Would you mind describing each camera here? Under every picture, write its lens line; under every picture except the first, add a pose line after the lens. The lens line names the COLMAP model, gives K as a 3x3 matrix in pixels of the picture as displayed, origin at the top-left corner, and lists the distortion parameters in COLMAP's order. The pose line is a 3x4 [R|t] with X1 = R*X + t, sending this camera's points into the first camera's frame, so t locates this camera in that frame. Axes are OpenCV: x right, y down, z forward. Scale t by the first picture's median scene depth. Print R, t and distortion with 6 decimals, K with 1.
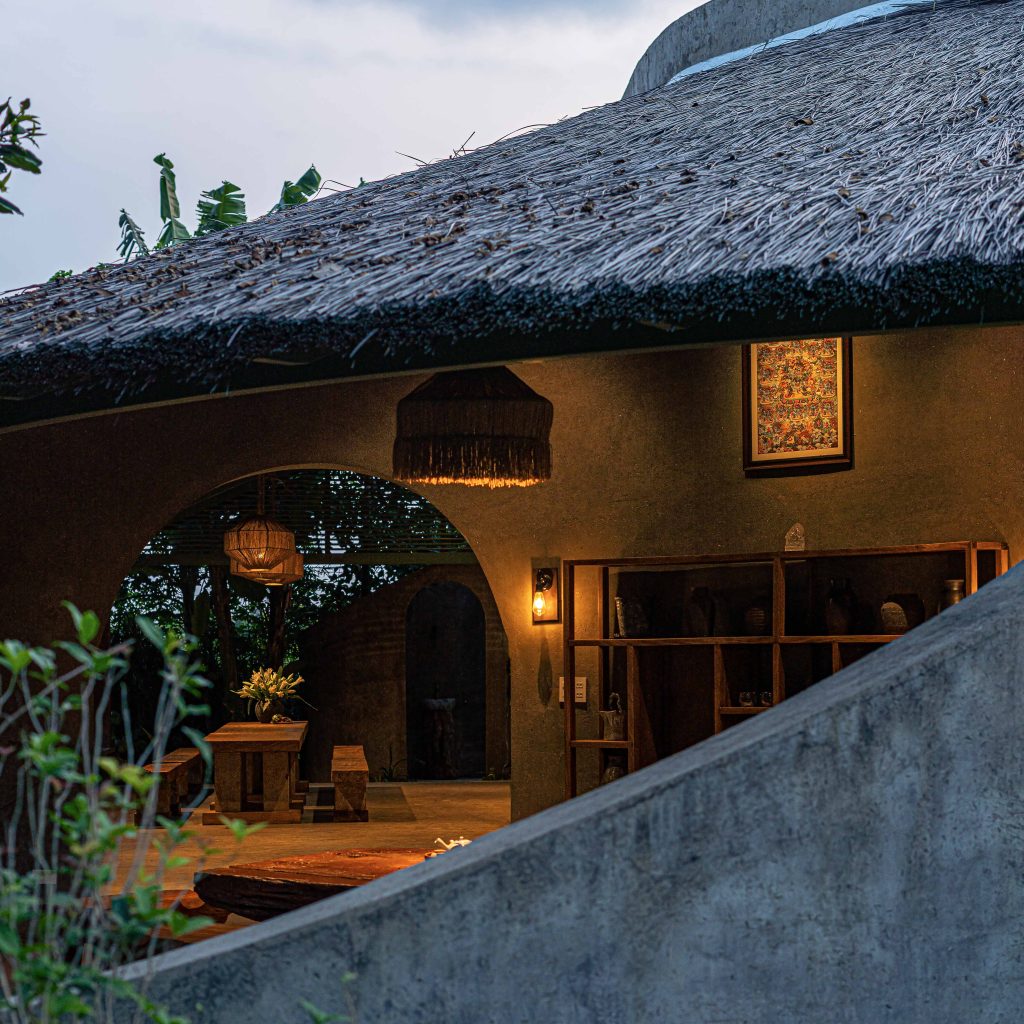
lens RADIAL K [[4314.6, 0, 512.6], [0, 4314.6, 510.3], [0, 0, 1]] dist [0.077587, 0.000000]
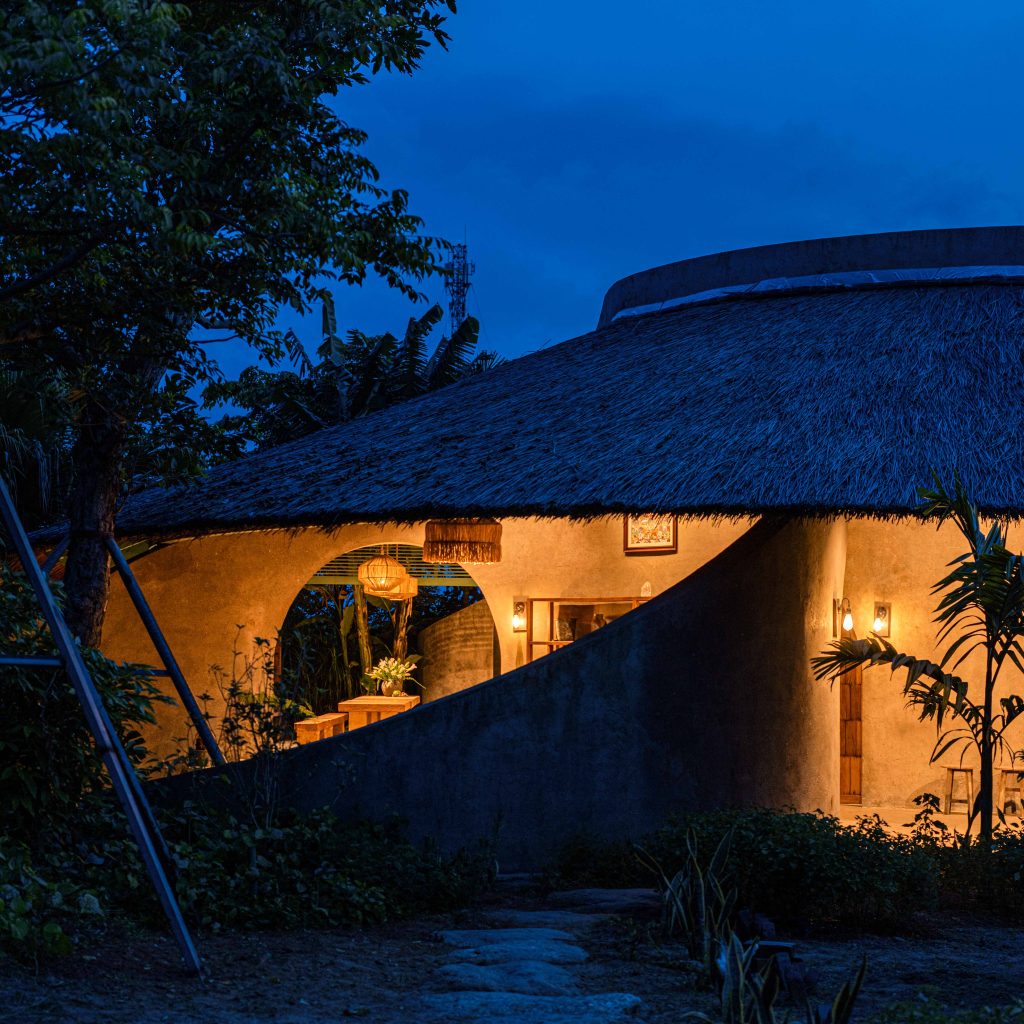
lens RADIAL K [[4314.6, 0, 511.3], [0, 4314.6, 513.4], [0, 0, 1]] dist [0.077587, 0.000000]
pose [[0.999067, 0.017923, -0.039294, 0.077275], [-0.017910, 0.999839, 0.000698, -0.026133], [0.039300, 0.000006, 0.999227, -0.856329]]
